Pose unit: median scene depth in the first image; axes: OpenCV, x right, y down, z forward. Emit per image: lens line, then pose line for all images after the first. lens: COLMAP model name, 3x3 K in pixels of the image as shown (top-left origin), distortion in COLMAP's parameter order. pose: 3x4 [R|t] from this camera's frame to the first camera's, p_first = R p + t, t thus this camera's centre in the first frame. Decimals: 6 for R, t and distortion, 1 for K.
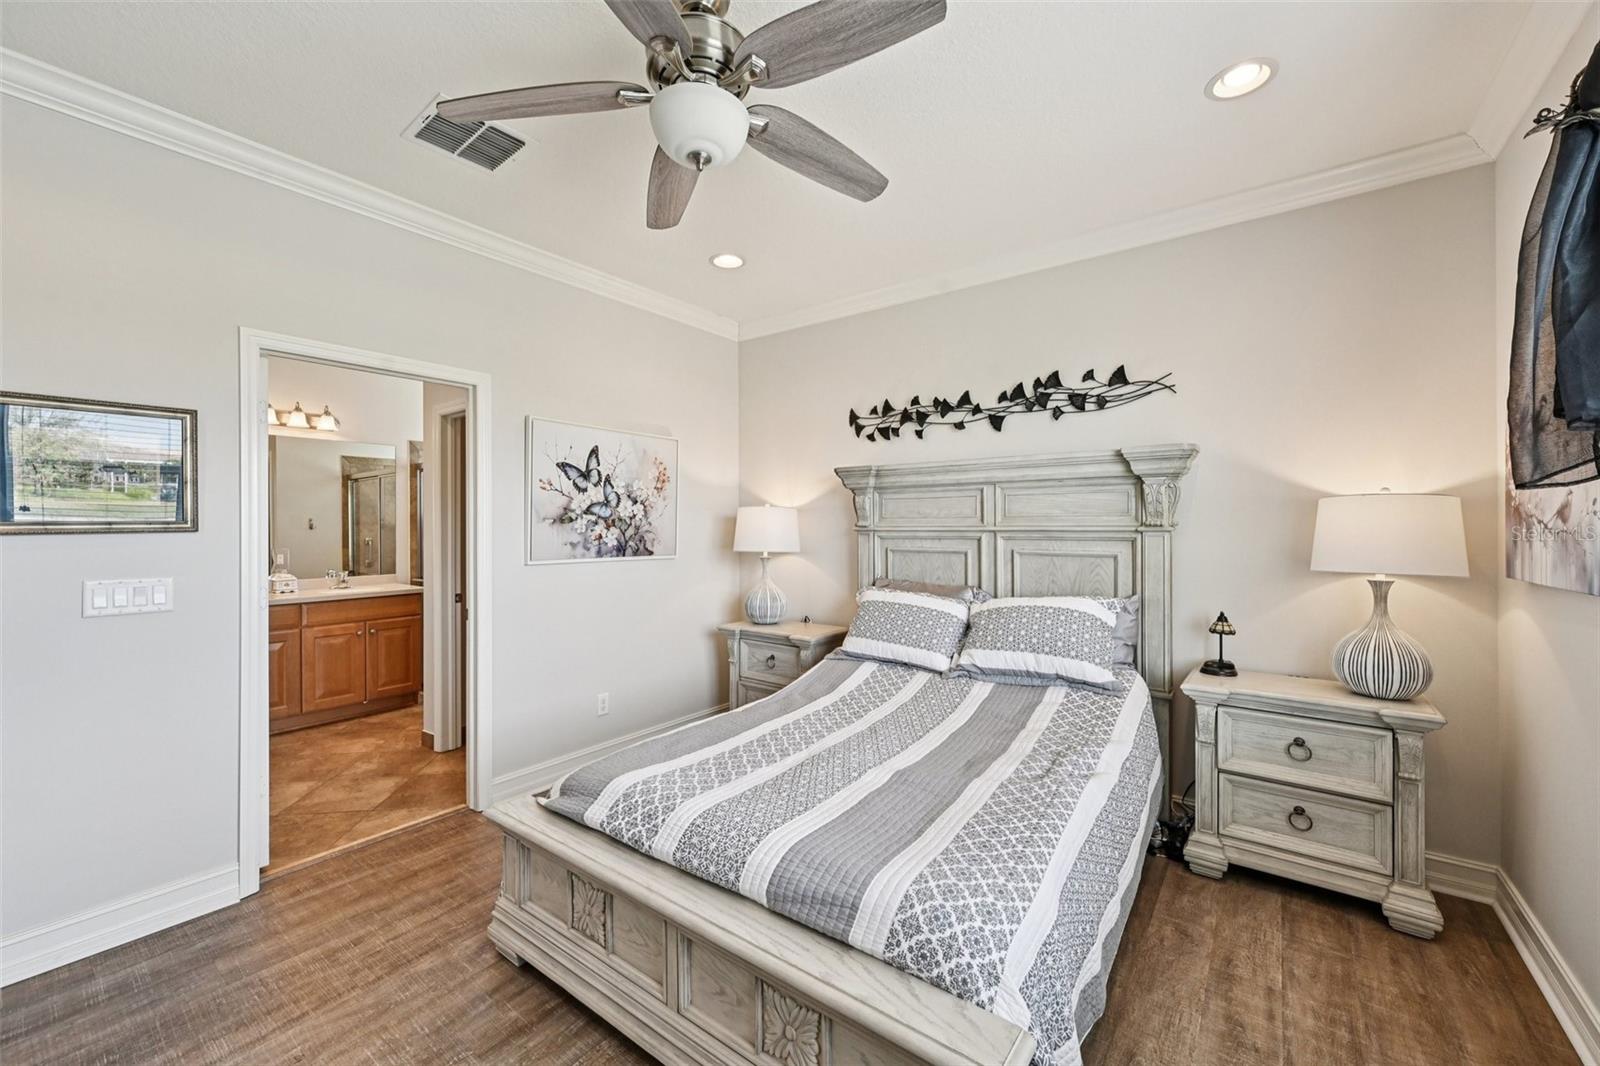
lens RADIAL K [[635.6, 0, 811.0], [0, 635.6, 526.1], [0, 0, 1]] dist [0.001186, 0.000327]
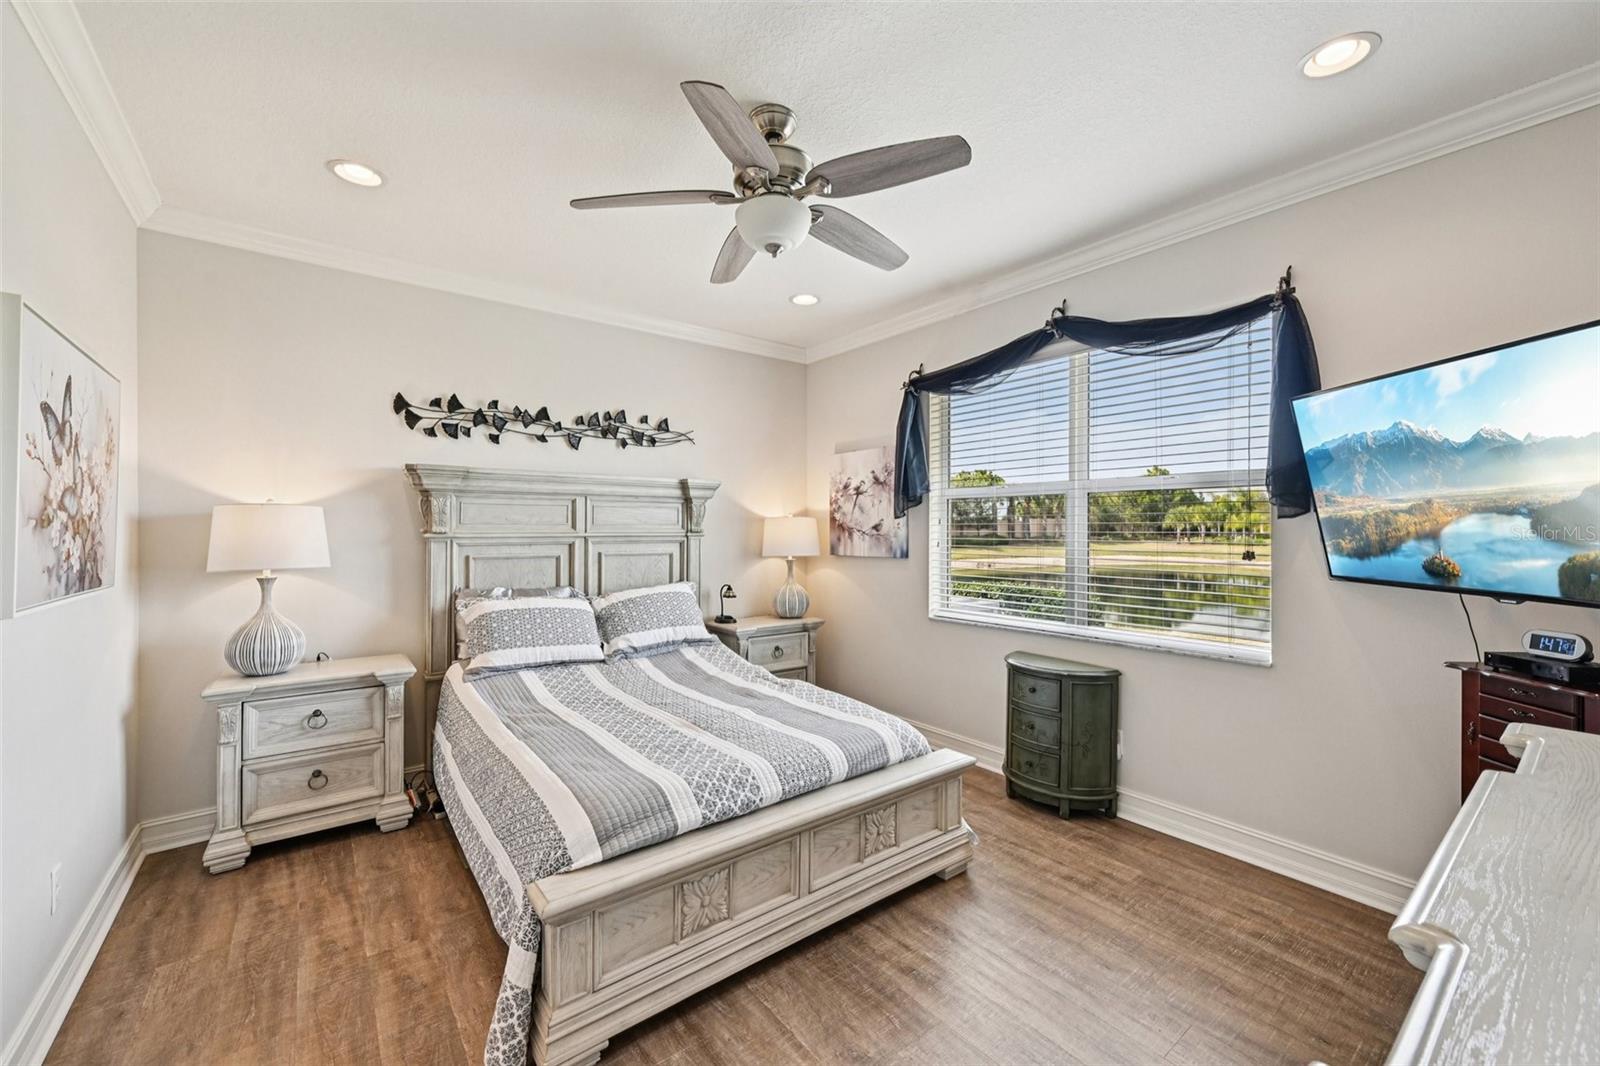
lens RADIAL K [[635.6, 0, 804.5], [0, 635.6, 526.1], [0, 0, 1]] dist [0.001186, 0.000327]
pose [[0.255719, 0.008564, 0.966713, -0.716039], [-0.000404, 0.999962, -0.008752, -0.001533], [-0.966751, 0.001847, 0.255713, 0.313028]]
